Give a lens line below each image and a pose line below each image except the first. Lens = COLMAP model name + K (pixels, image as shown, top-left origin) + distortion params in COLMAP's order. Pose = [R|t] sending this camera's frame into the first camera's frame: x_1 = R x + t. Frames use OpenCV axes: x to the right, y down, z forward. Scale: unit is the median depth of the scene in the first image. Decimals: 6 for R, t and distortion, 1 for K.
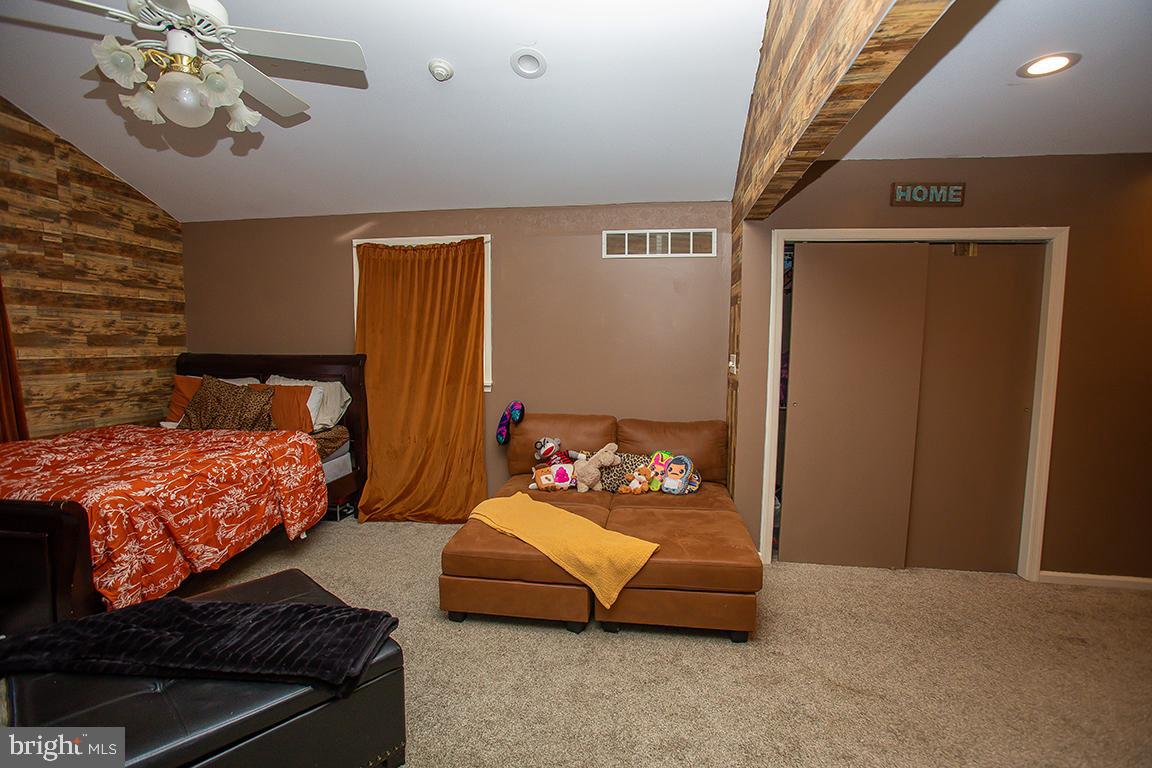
lens RADIAL K [[547.6, 0, 576.0], [0, 547.6, 384.0], [0, 0, 1]] dist [-0.049023, 0.019343]
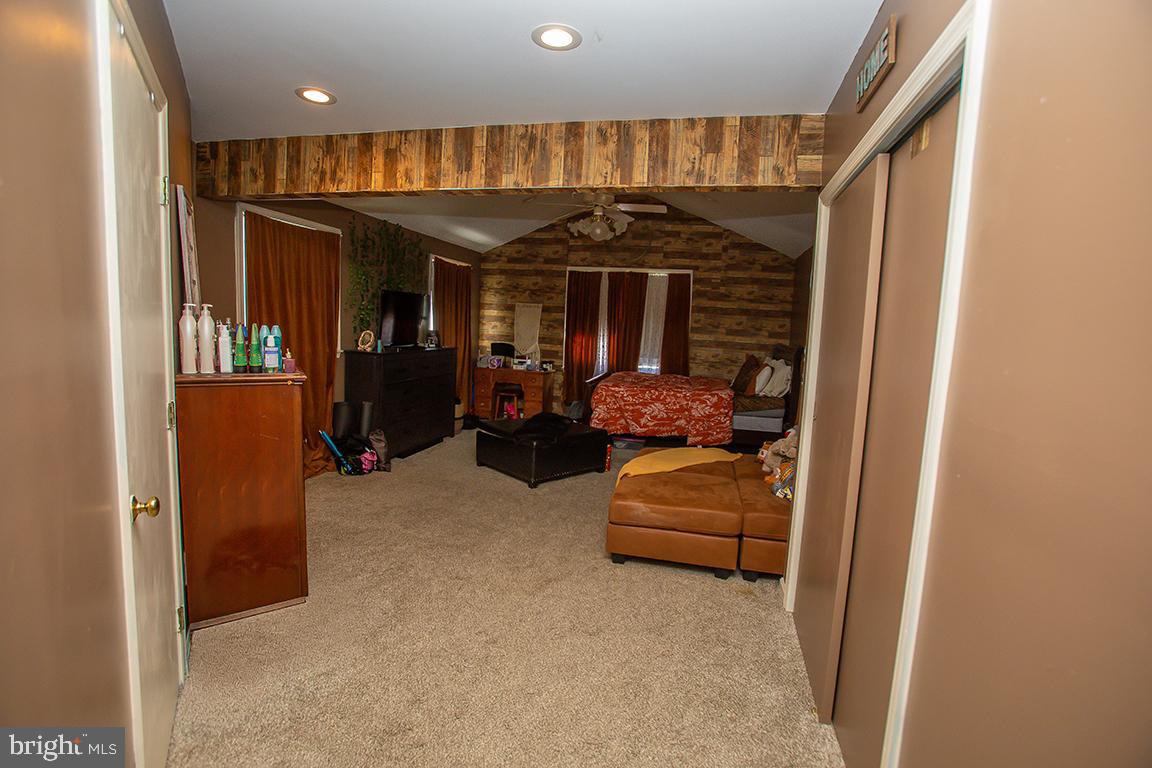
lens RADIAL K [[537.7, 0, 577.8], [0, 537.7, 384.6], [0, 0, 1]] dist [-0.075048, 0.034956]
pose [[-0.073495, 0.108012, -0.991429, 1.094409], [-0.130738, 0.984495, 0.116949, -0.054568], [0.988689, 0.138213, -0.058234, 0.657268]]
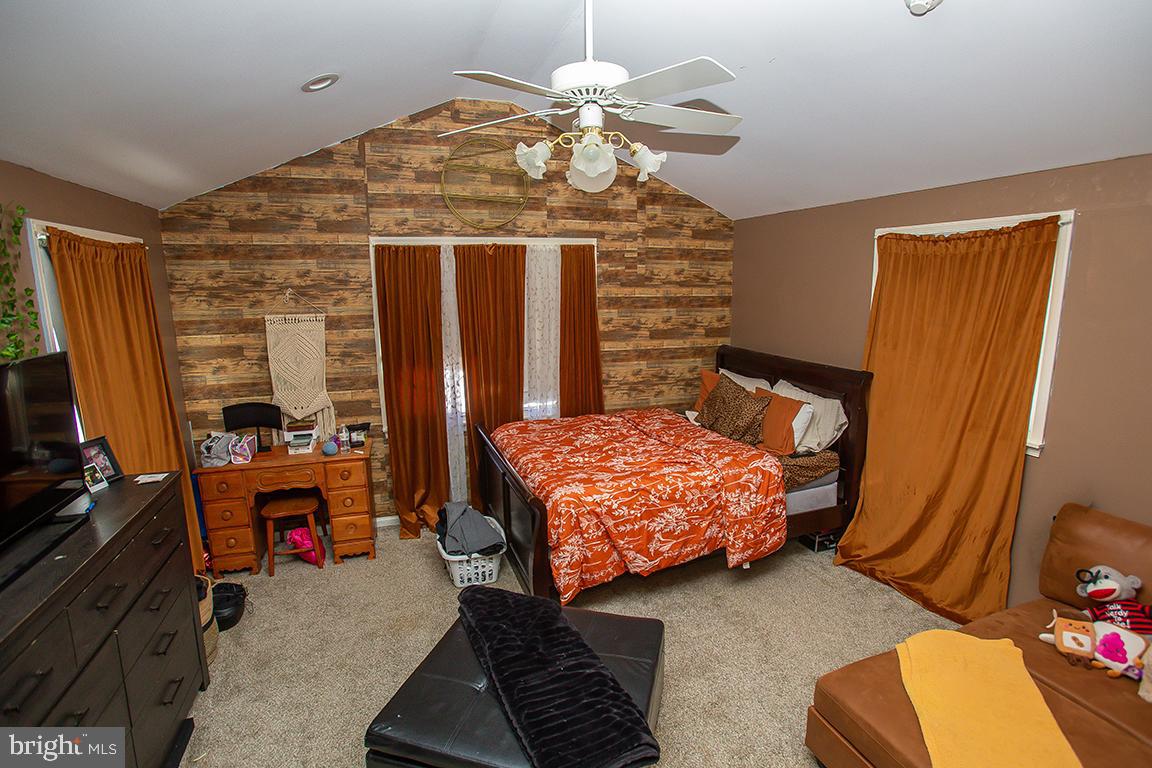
lens RADIAL K [[563.8, 0, 577.4], [0, 563.8, 388.5], [0, 0, 1]] dist [-0.070558, 0.023297]
pose [[0.471251, 0.160944, -0.867191, 0.154879], [-0.060499, 0.986793, 0.150265, -0.153615], [0.879922, -0.018348, 0.474764, 0.254076]]
